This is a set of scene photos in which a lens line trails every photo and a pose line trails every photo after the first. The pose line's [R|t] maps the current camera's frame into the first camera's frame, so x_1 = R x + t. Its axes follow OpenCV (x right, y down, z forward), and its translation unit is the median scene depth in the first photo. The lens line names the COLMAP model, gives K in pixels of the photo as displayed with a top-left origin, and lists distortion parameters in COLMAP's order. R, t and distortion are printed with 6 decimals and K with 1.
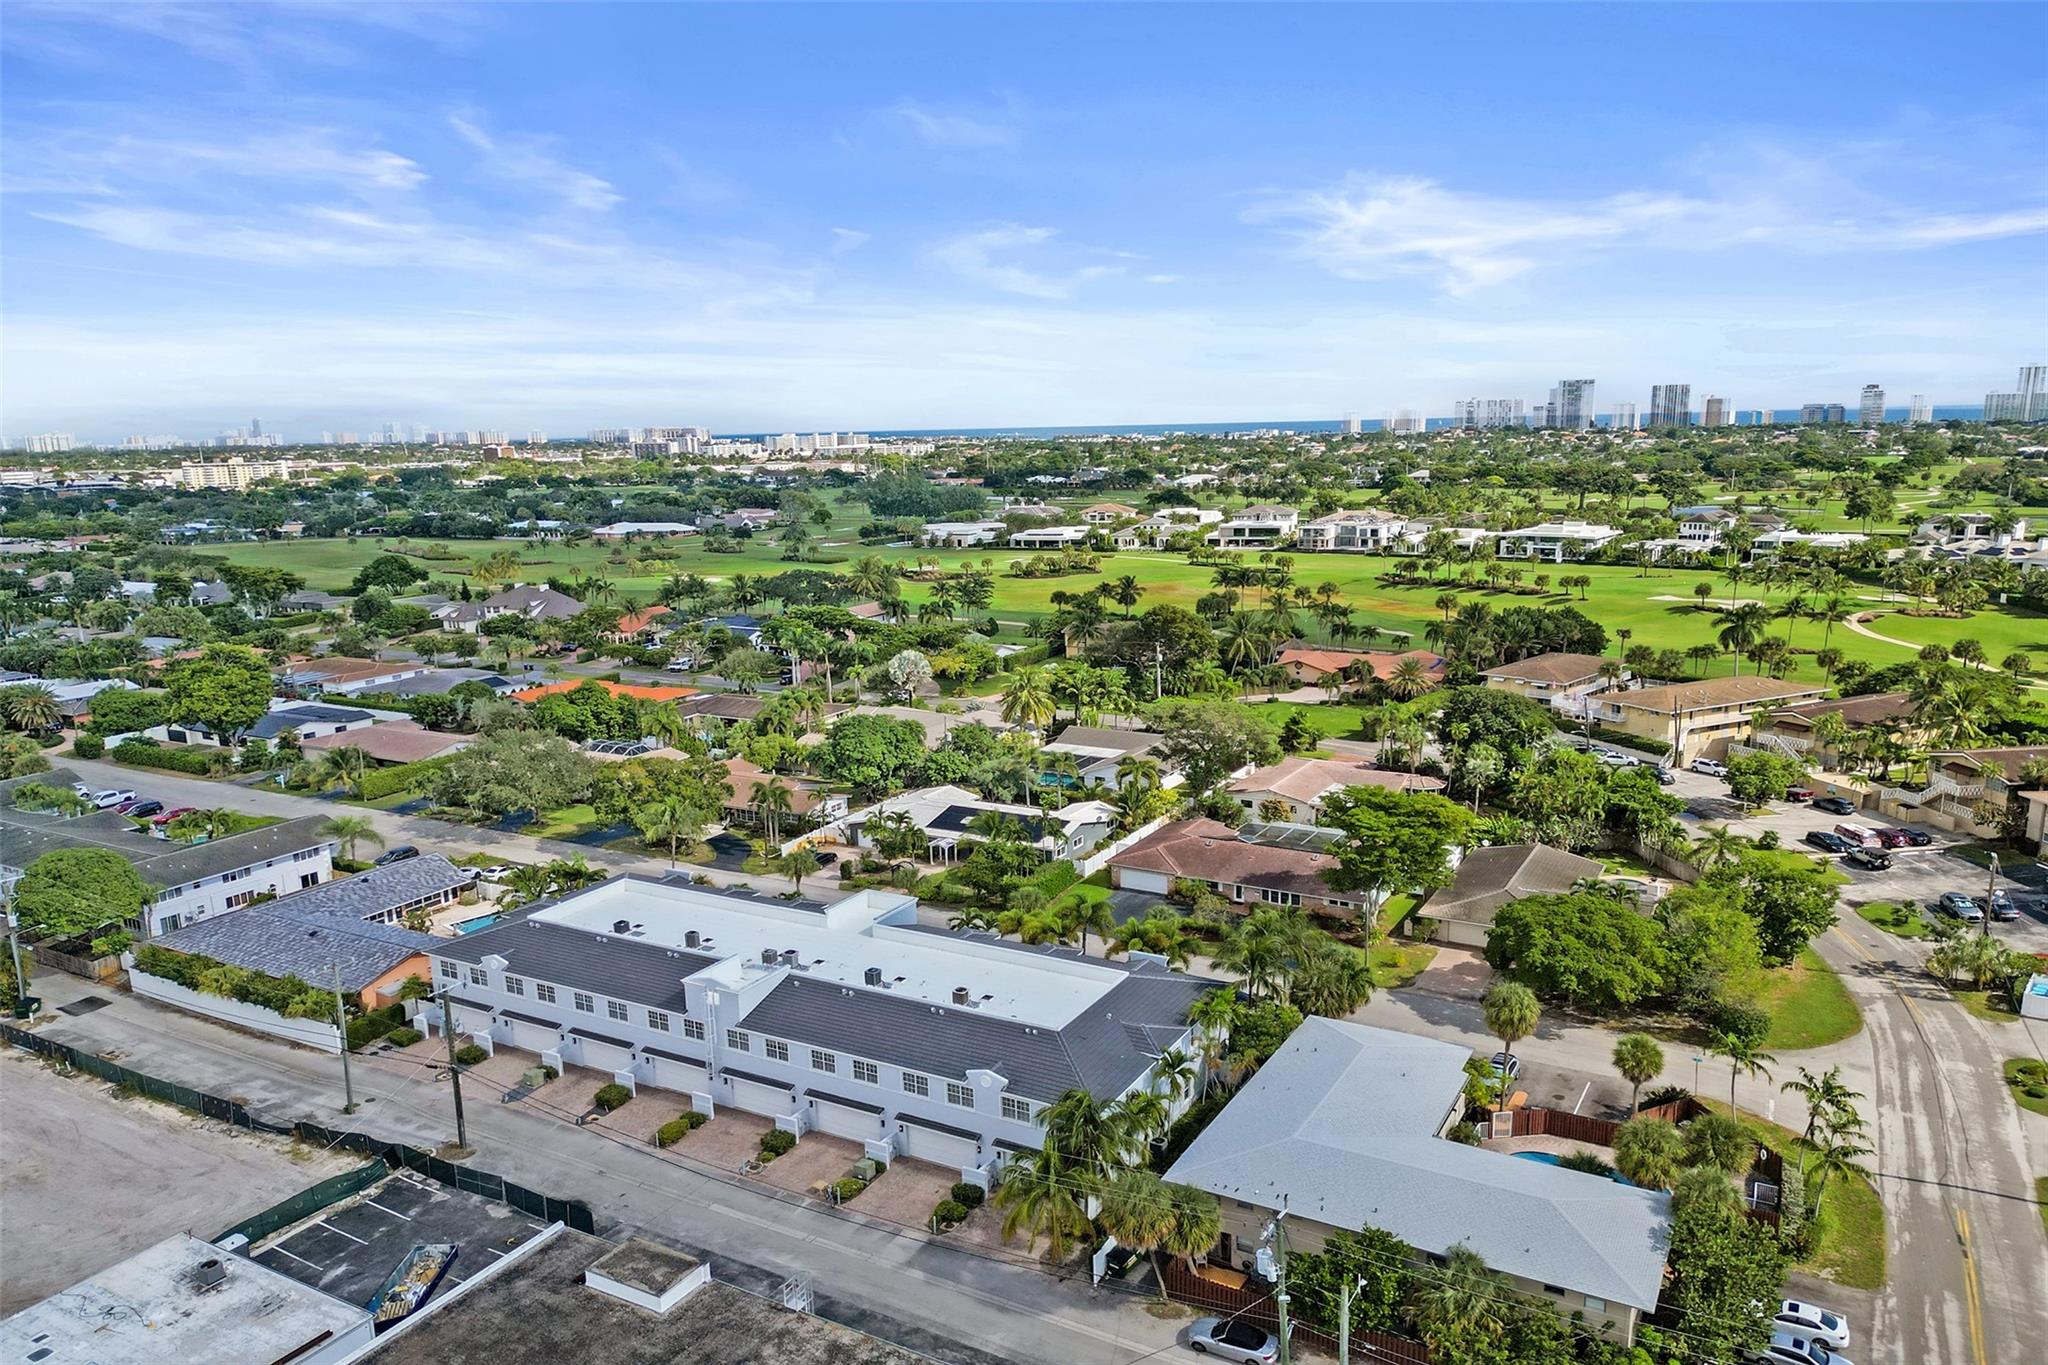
lens RADIAL K [[1445.5, 0, 1030.0], [0, 1445.5, 715.6], [0, 0, 1]] dist [0.097739, -0.114414]
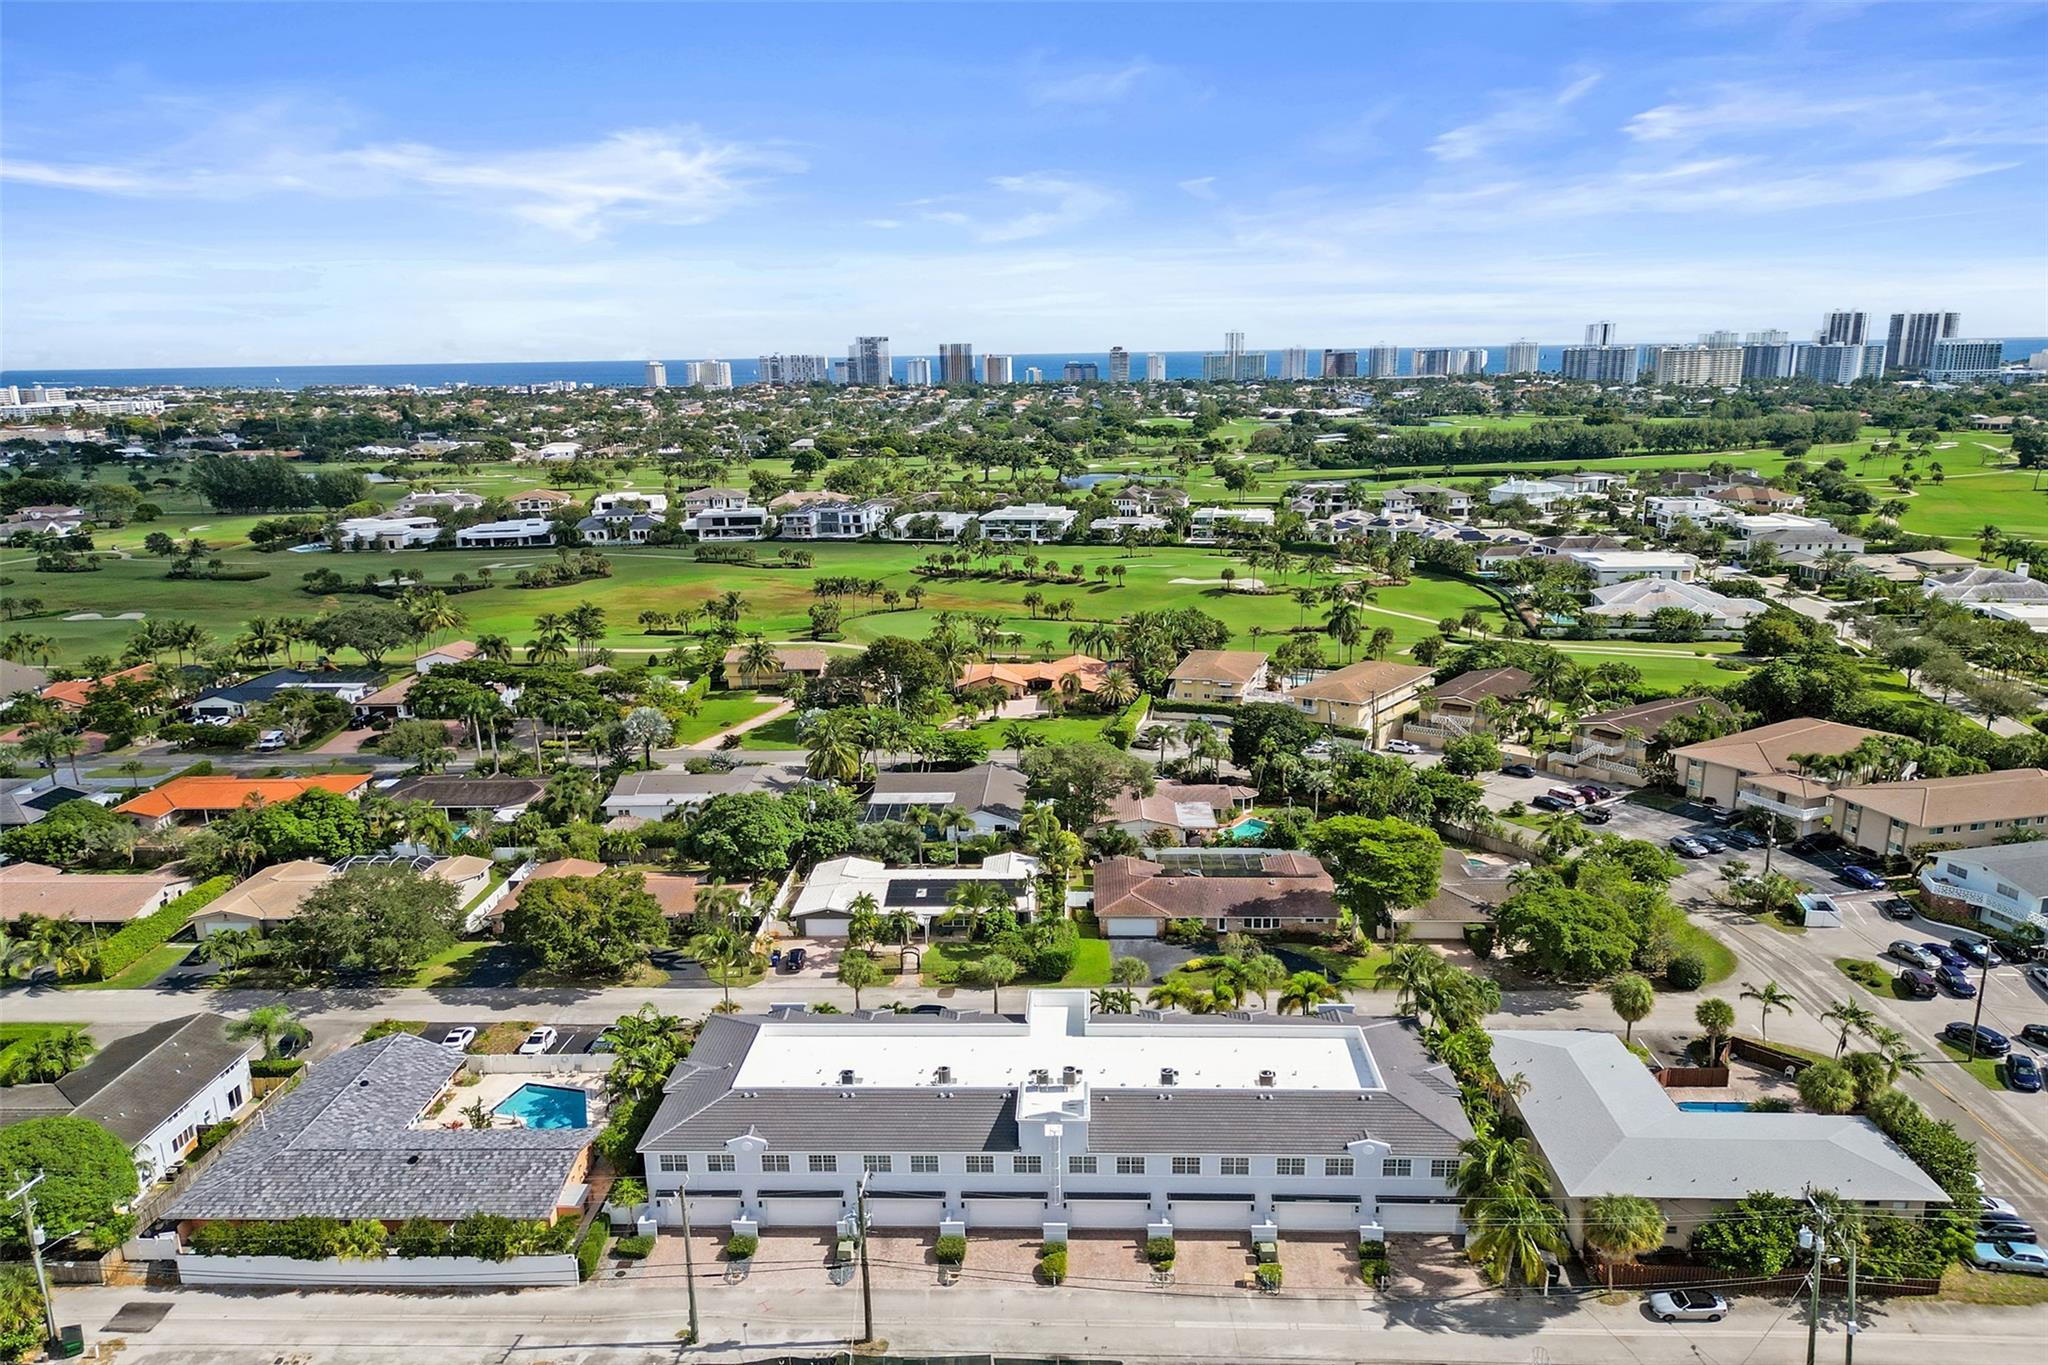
lens RADIAL K [[1494.8, 0, 1028.1], [0, 1494.8, 725.1], [0, 0, 1]] dist [0.082326, -0.083469]
pose [[0.883416, -0.106470, 0.456334, -0.415175], [0.089365, 0.994251, 0.058974, -0.092532], [-0.459990, -0.011318, 0.887852, 0.043276]]
